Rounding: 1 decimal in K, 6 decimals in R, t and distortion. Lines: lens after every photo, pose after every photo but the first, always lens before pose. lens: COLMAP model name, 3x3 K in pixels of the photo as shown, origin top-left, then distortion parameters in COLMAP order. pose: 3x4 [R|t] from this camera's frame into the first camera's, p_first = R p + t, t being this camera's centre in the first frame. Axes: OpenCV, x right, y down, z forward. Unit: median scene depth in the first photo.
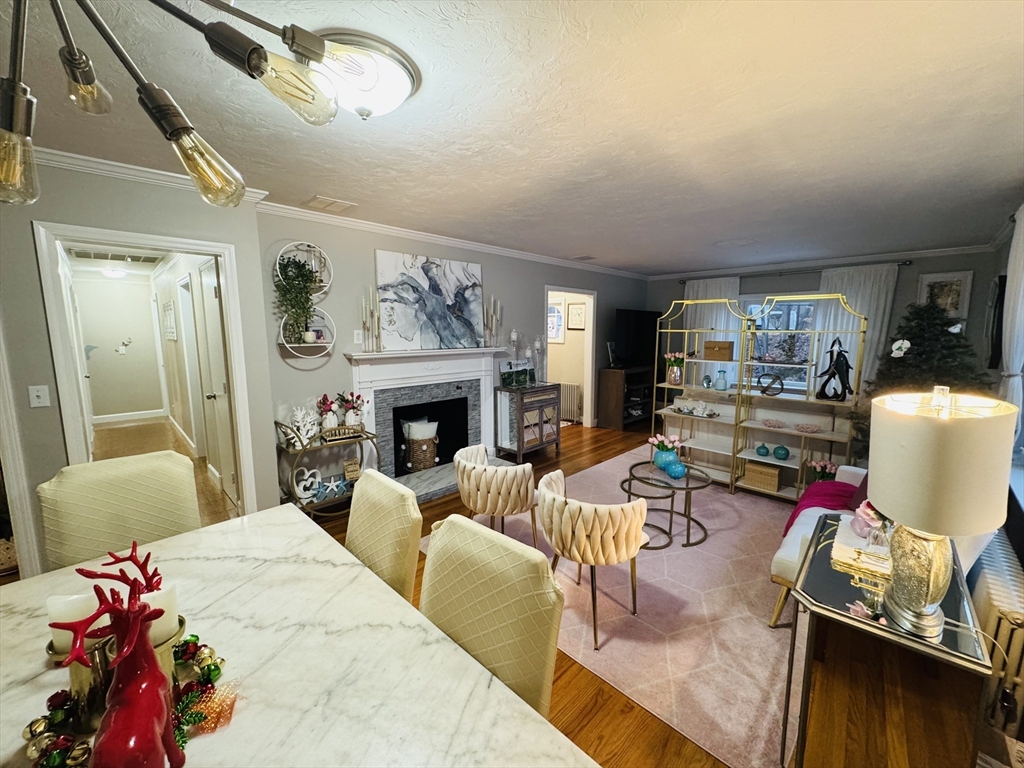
lens RADIAL K [[407.2, 0, 512.4], [0, 407.2, 380.6], [0, 0, 1]] dist [-0.001422, 0.000427]
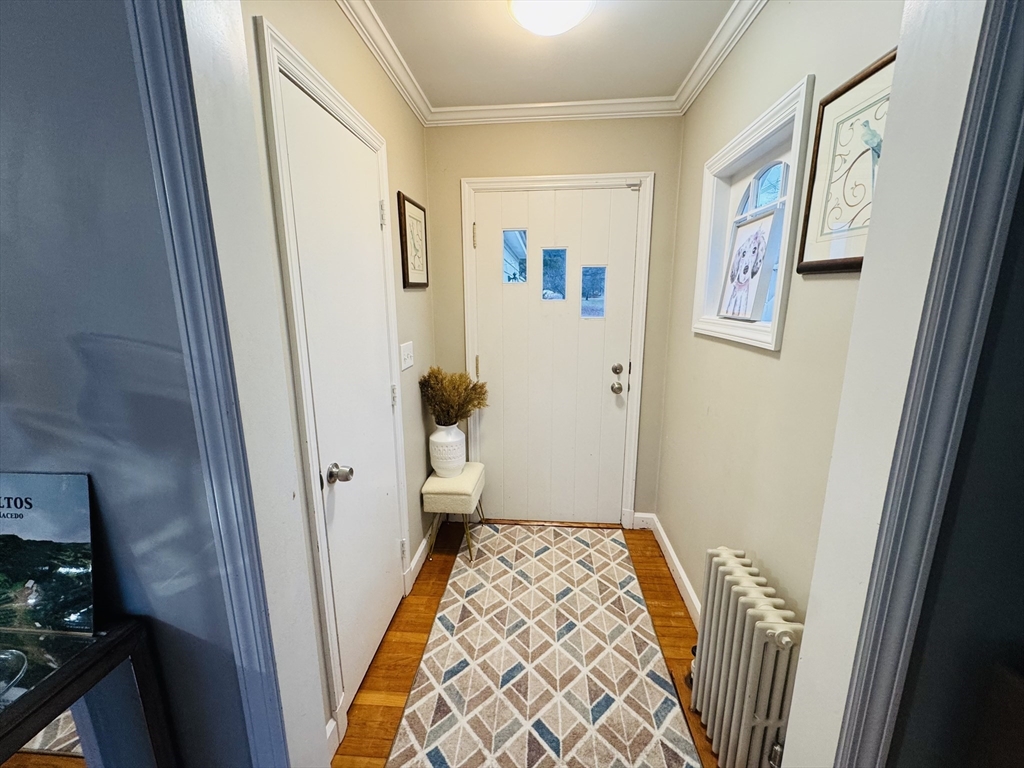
lens RADIAL K [[407.2, 0, 512.3], [0, 407.2, 386.3], [0, 0, 1]] dist [-0.001422, 0.000427]
pose [[0.644471, 0.154354, -0.748887, 0.309574], [-0.089833, 0.987915, 0.126313, -0.145653], [0.759333, -0.014130, 0.650548, 1.290344]]
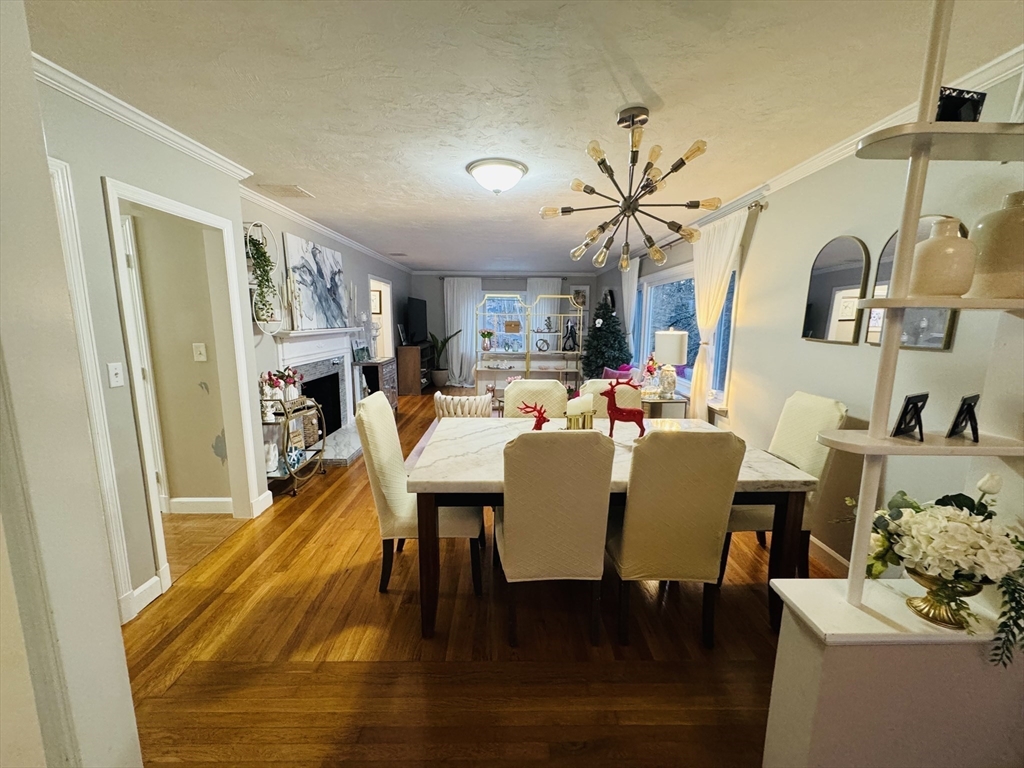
lens RADIAL K [[407.2, 0, 511.8], [0, 407.2, 387.2], [0, 0, 1]] dist [-0.001422, 0.000427]
pose [[0.697348, -0.114768, 0.707484, -0.621368], [0.082771, 0.993388, 0.079562, 0.033819], [-0.711937, 0.003077, 0.702237, -0.128890]]
